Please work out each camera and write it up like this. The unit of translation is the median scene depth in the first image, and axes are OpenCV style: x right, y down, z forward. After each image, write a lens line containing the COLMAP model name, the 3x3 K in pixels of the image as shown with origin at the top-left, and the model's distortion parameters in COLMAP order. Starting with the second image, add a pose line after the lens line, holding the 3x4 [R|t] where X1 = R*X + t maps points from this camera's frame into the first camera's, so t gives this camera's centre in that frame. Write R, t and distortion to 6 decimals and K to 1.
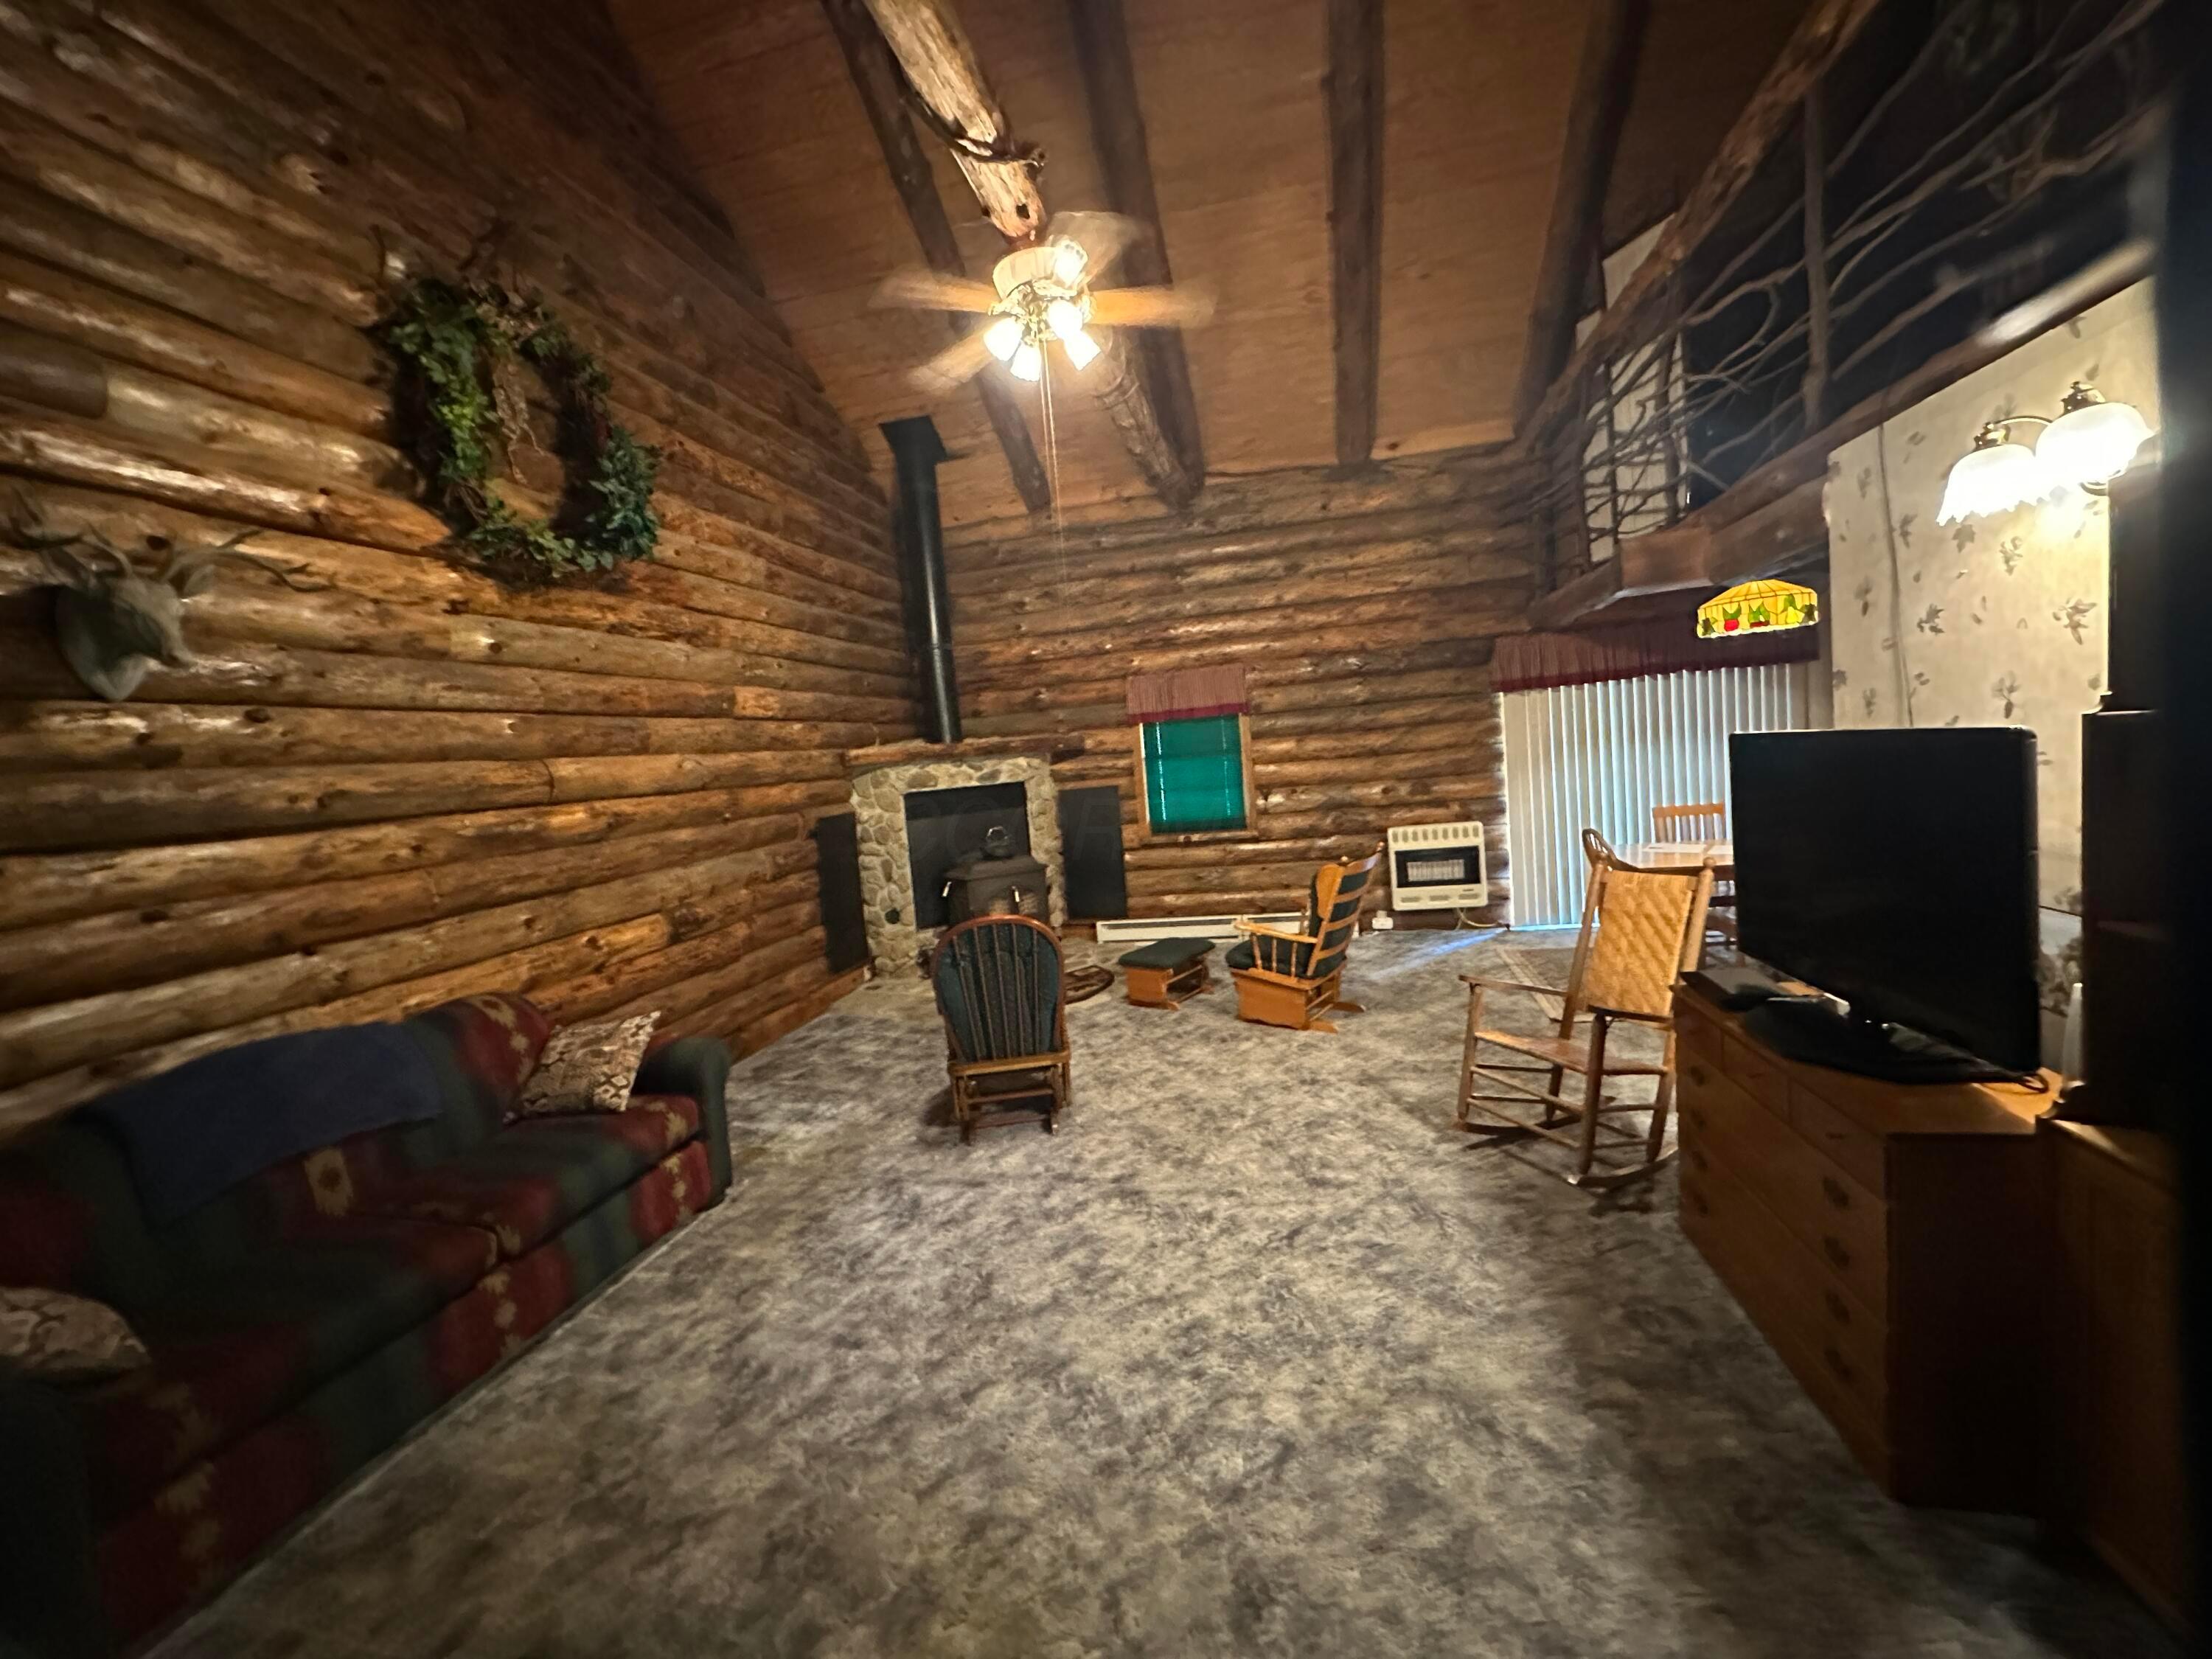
lens RADIAL K [[883.5, 0, 1096.3], [0, 883.5, 826.1], [0, 0, 1]] dist [-0.000459, 0.000272]
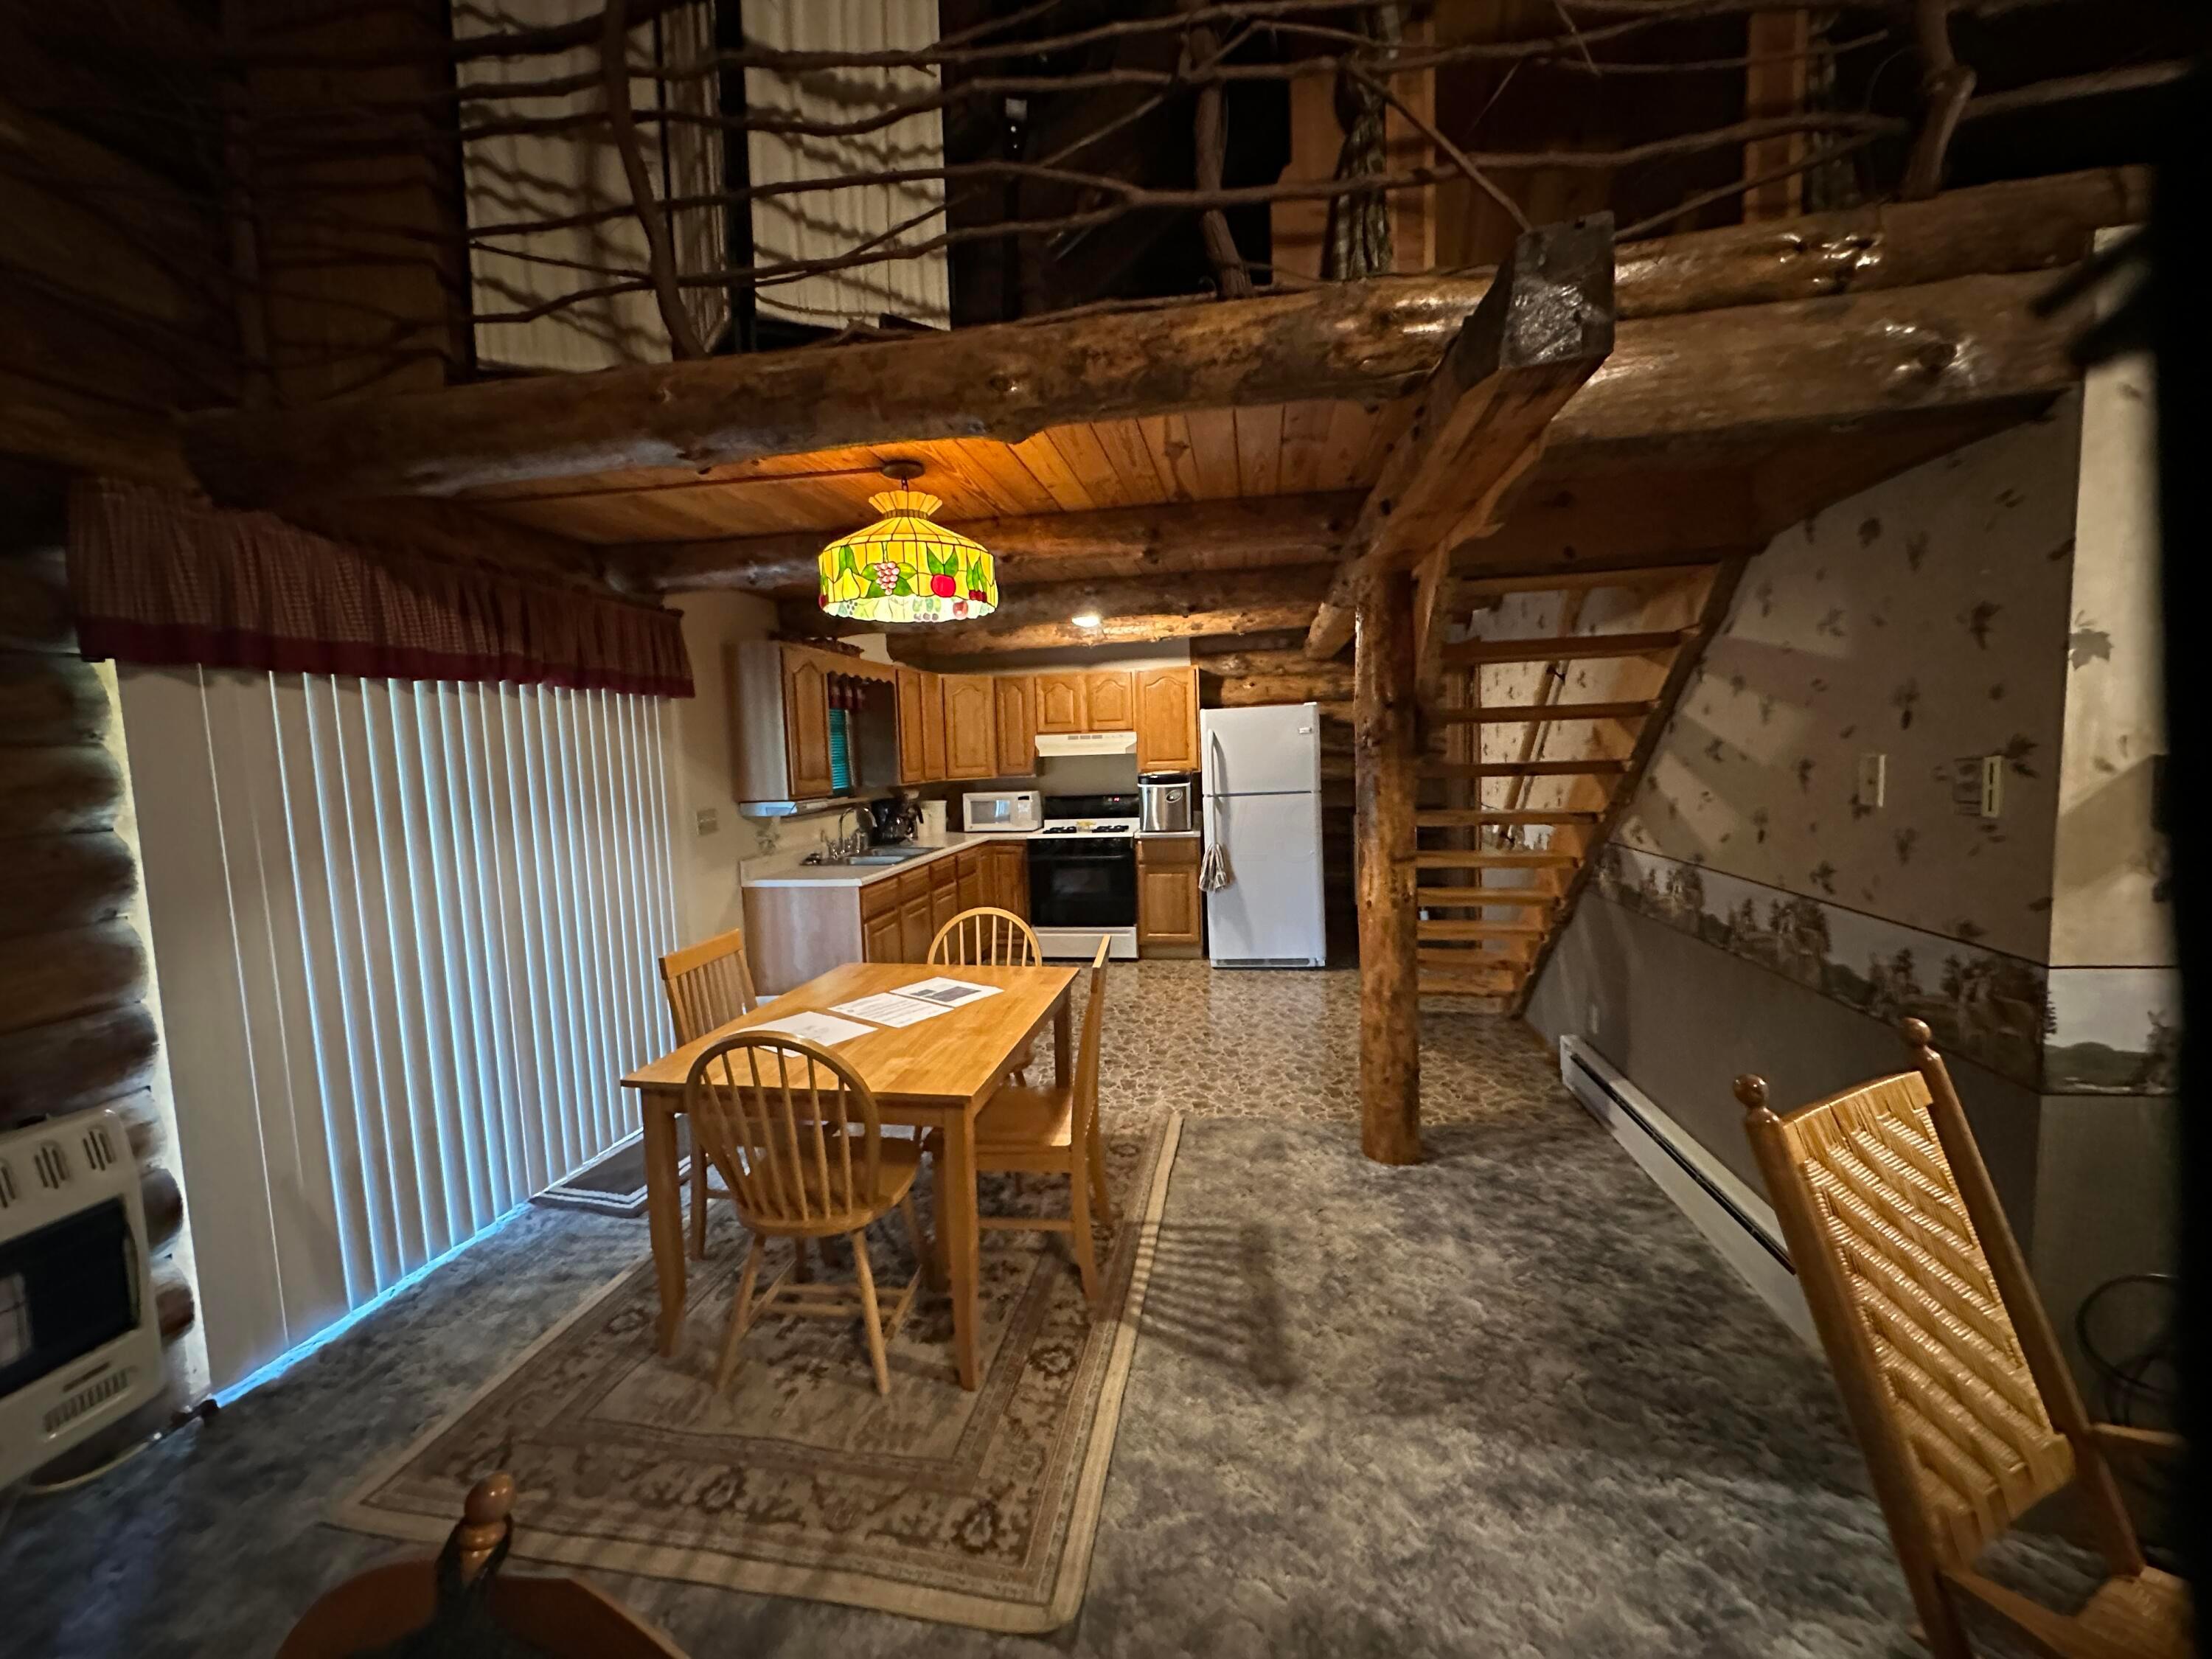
lens RADIAL K [[883.5, 0, 1102.1], [0, 883.5, 820.3], [0, 0, 1]] dist [-0.000459, 0.000272]
pose [[-0.063028, 0.005290, 0.997998, 0.203027], [0.124356, 0.992234, 0.002594, -0.084731], [-0.990234, 0.124270, -0.063196, 1.038697]]
